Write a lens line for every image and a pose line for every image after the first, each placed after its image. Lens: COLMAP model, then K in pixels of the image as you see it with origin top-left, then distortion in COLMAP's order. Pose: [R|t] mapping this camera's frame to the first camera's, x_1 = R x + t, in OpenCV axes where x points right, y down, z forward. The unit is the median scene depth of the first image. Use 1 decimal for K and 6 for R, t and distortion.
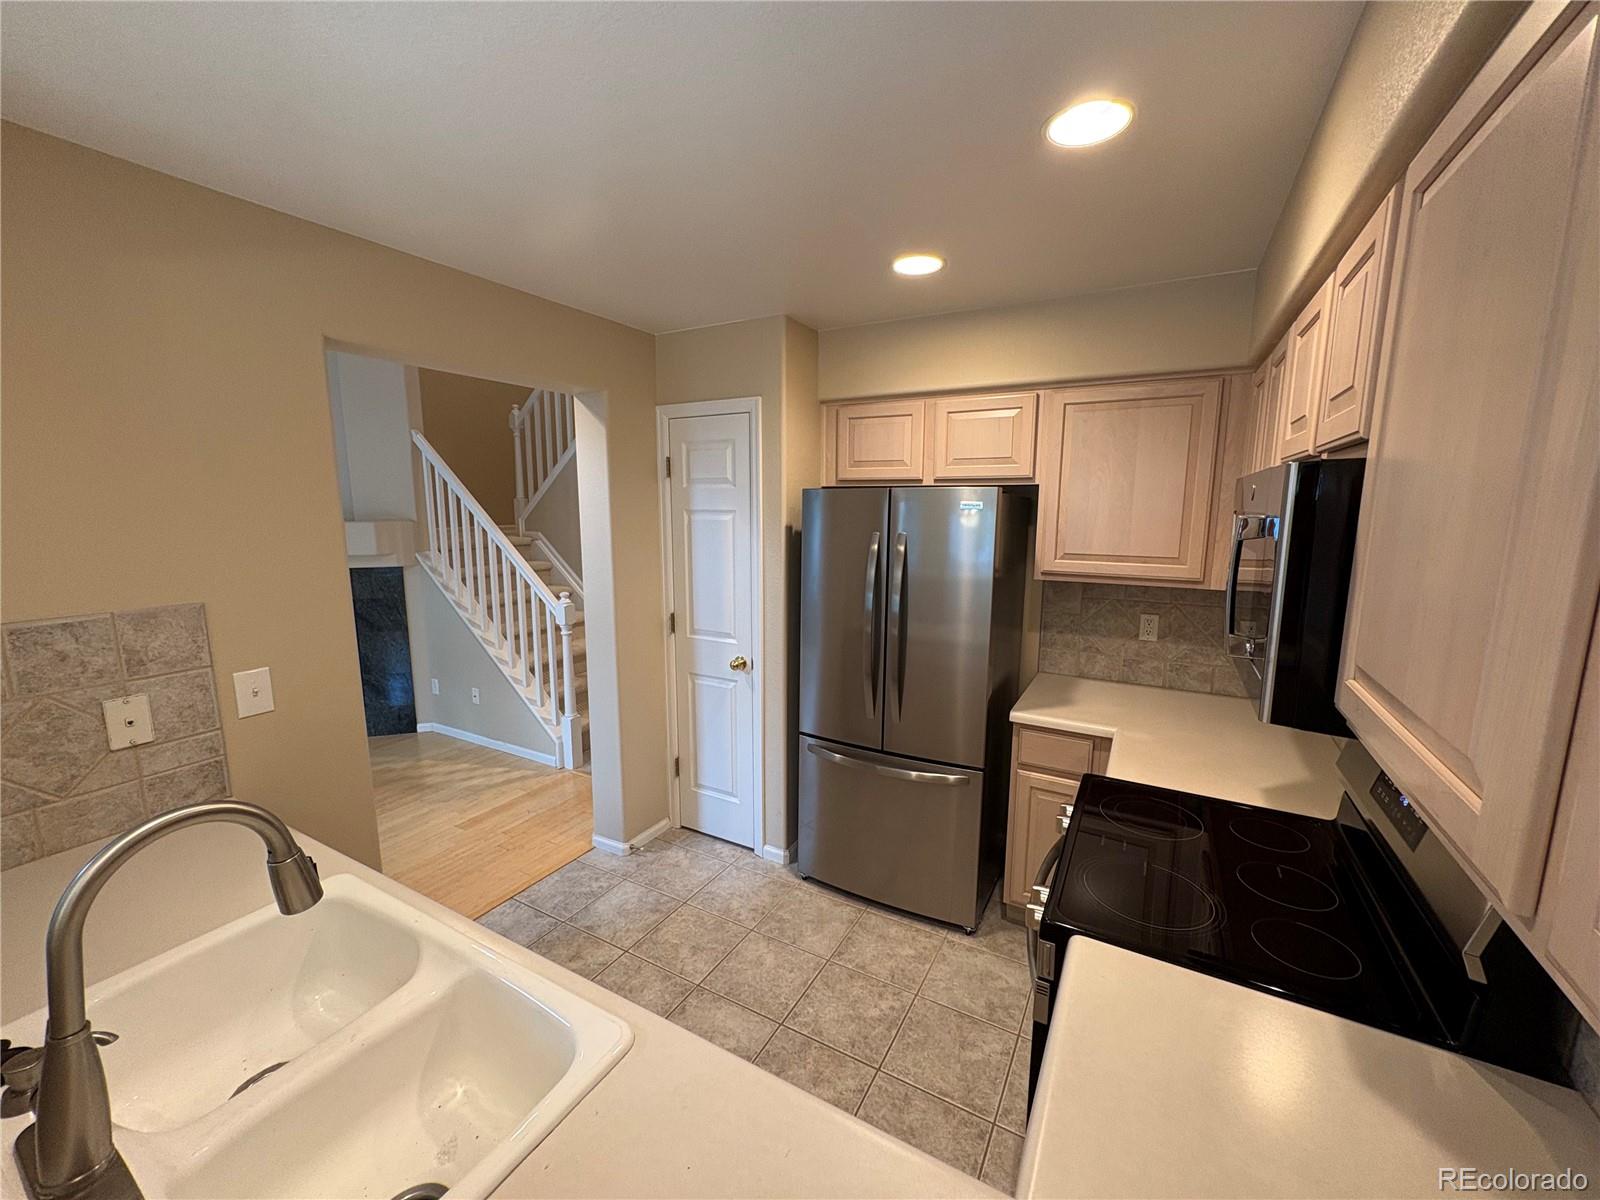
lens RADIAL K [[638.8, 0, 798.8], [0, 638.8, 595.9], [0, 0, 1]] dist [-0.000955, 0.000004]
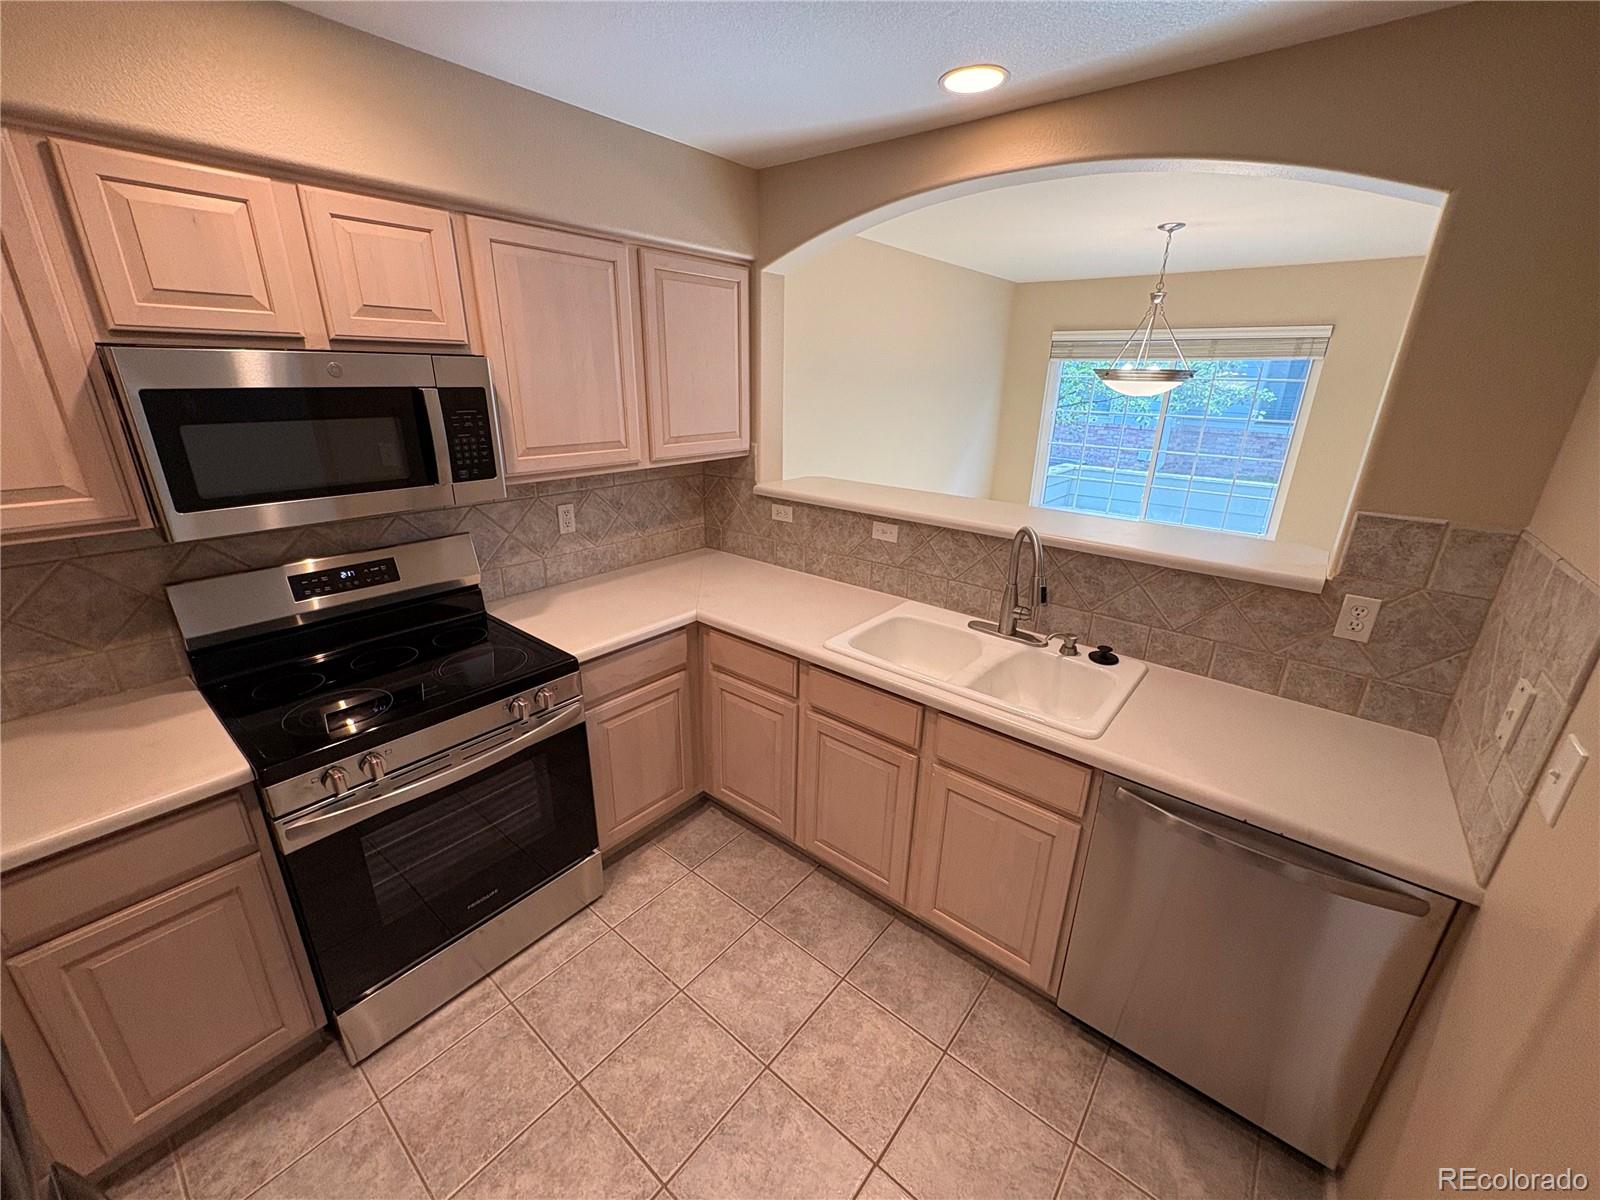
lens RADIAL K [[638.8, 0, 796.4], [0, 638.8, 602.0], [0, 0, 1]] dist [-0.000955, 0.000004]
pose [[-0.983051, -0.079907, 0.165004, -0.119890], [0.007928, 0.880646, 0.473709, -0.106372], [-0.183163, 0.466988, -0.865086, 0.664435]]
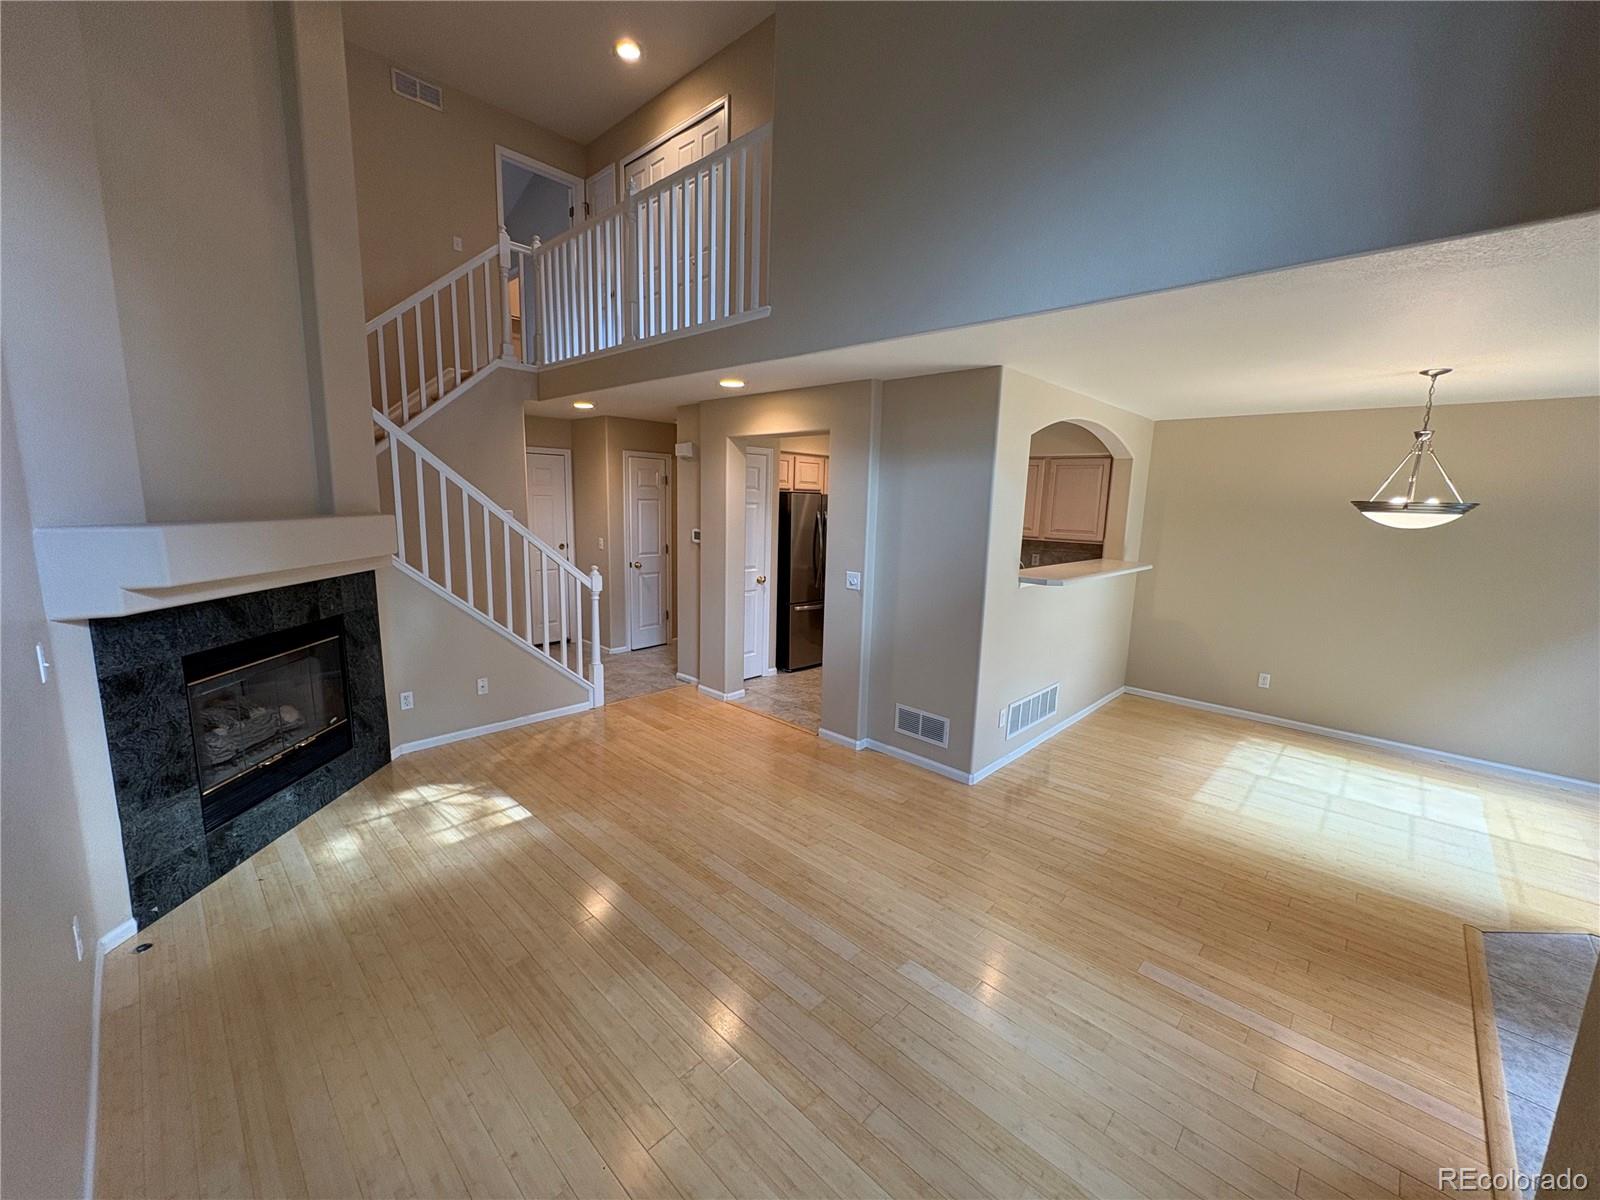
lens RADIAL K [[638.8, 0, 799.8], [0, 638.8, 601.1], [0, 0, 1]] dist [-0.000955, 0.000004]
pose [[0.253168, -0.150839, 0.955591, -1.452718], [0.118401, 0.985175, 0.124141, -0.045683], [-0.960149, 0.081714, 0.267275, 0.267427]]
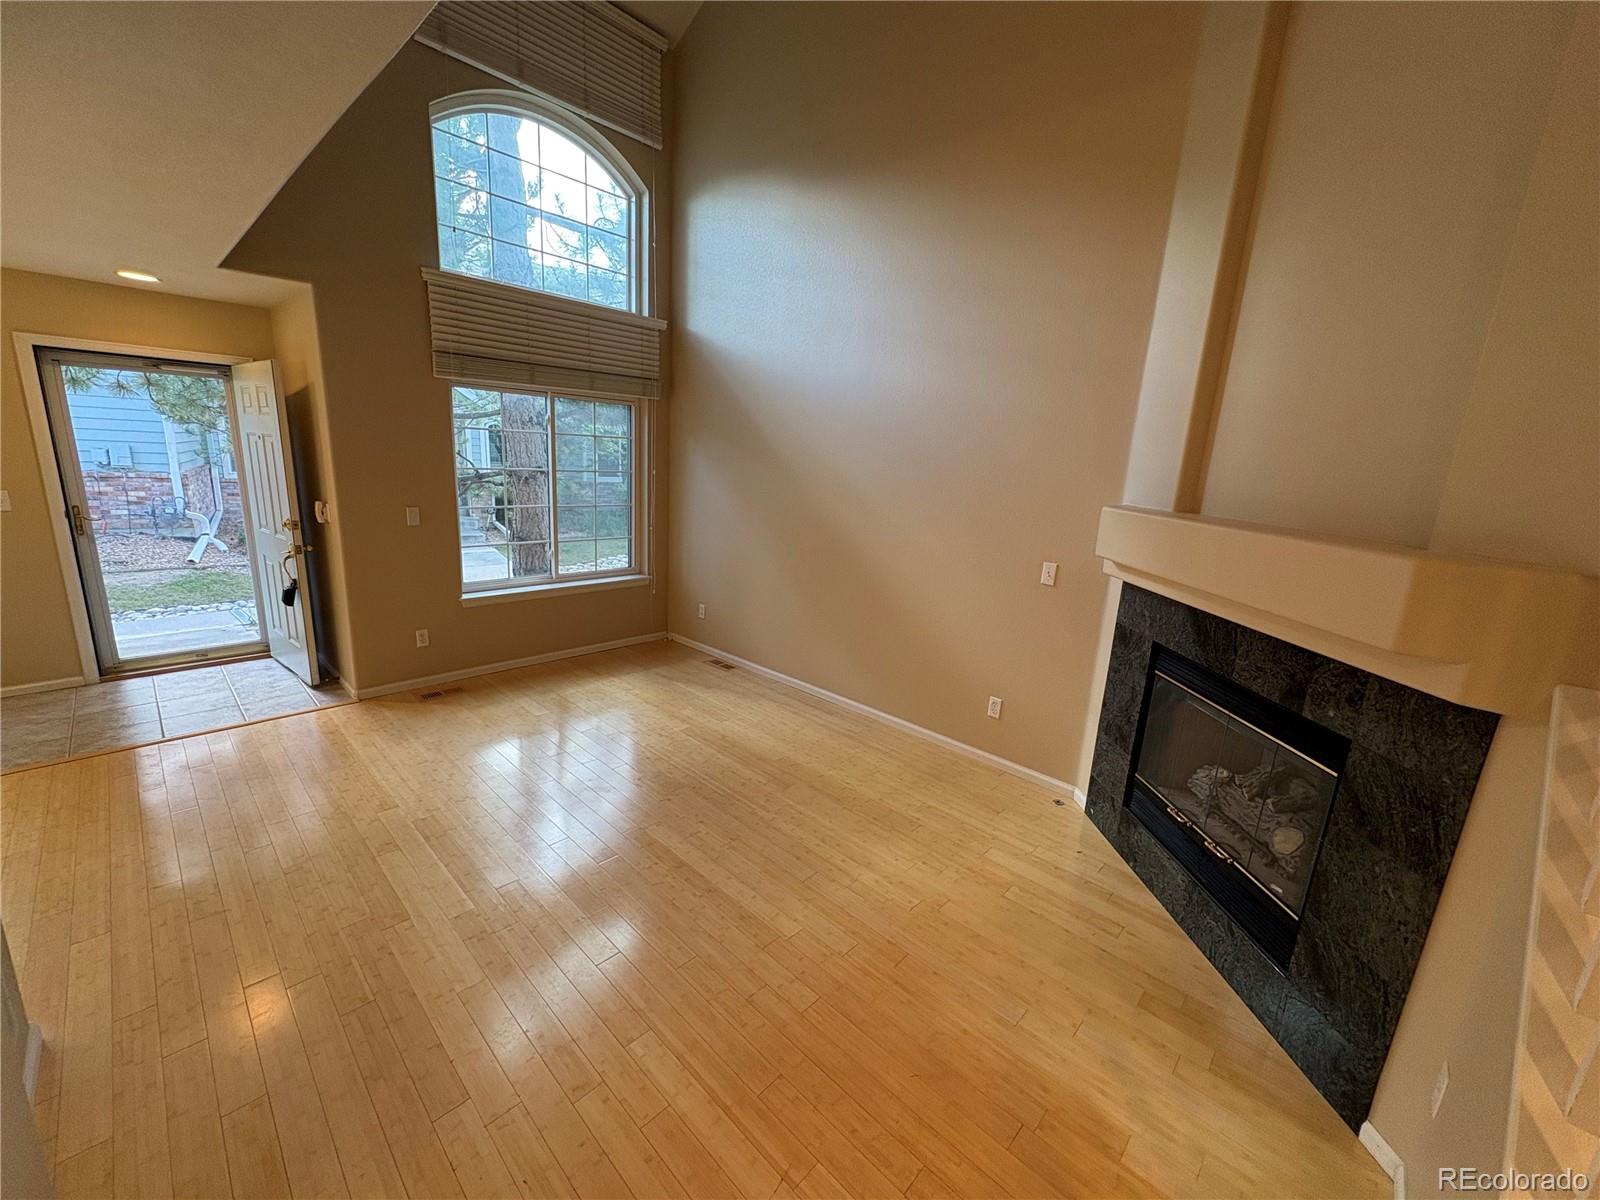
lens RADIAL K [[638.8, 0, 801.4], [0, 638.8, 598.0], [0, 0, 1]] dist [-0.000955, 0.000004]
pose [[-0.245034, 0.201737, -0.948293, -0.276977], [-0.200644, 0.946384, 0.253177, -0.123383], [0.948525, 0.252307, -0.191419, 0.806740]]
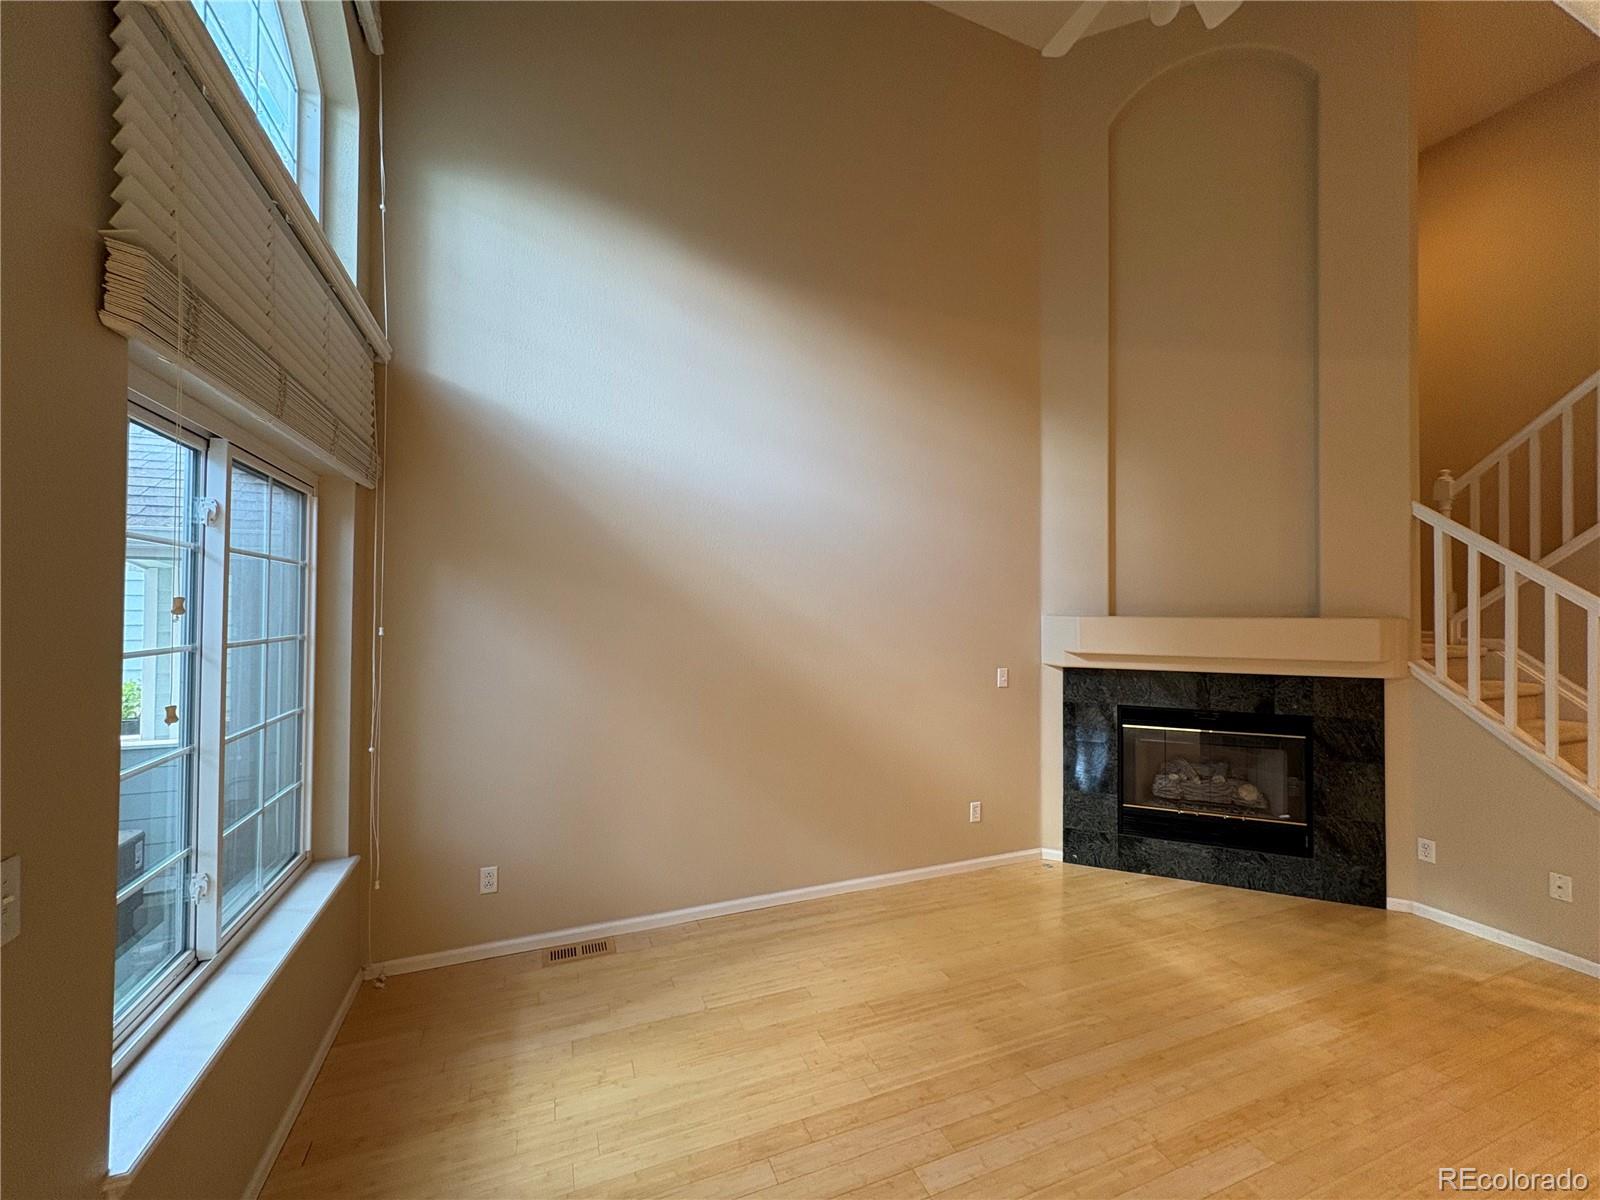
lens RADIAL K [[638.8, 0, 798.7], [0, 638.8, 598.3], [0, 0, 1]] dist [-0.000955, 0.000004]
pose [[0.778188, -0.005175, -0.628010, -0.770890], [-0.099879, 0.986220, -0.131889, 0.032998], [0.620039, 0.165359, 0.766948, -0.028021]]
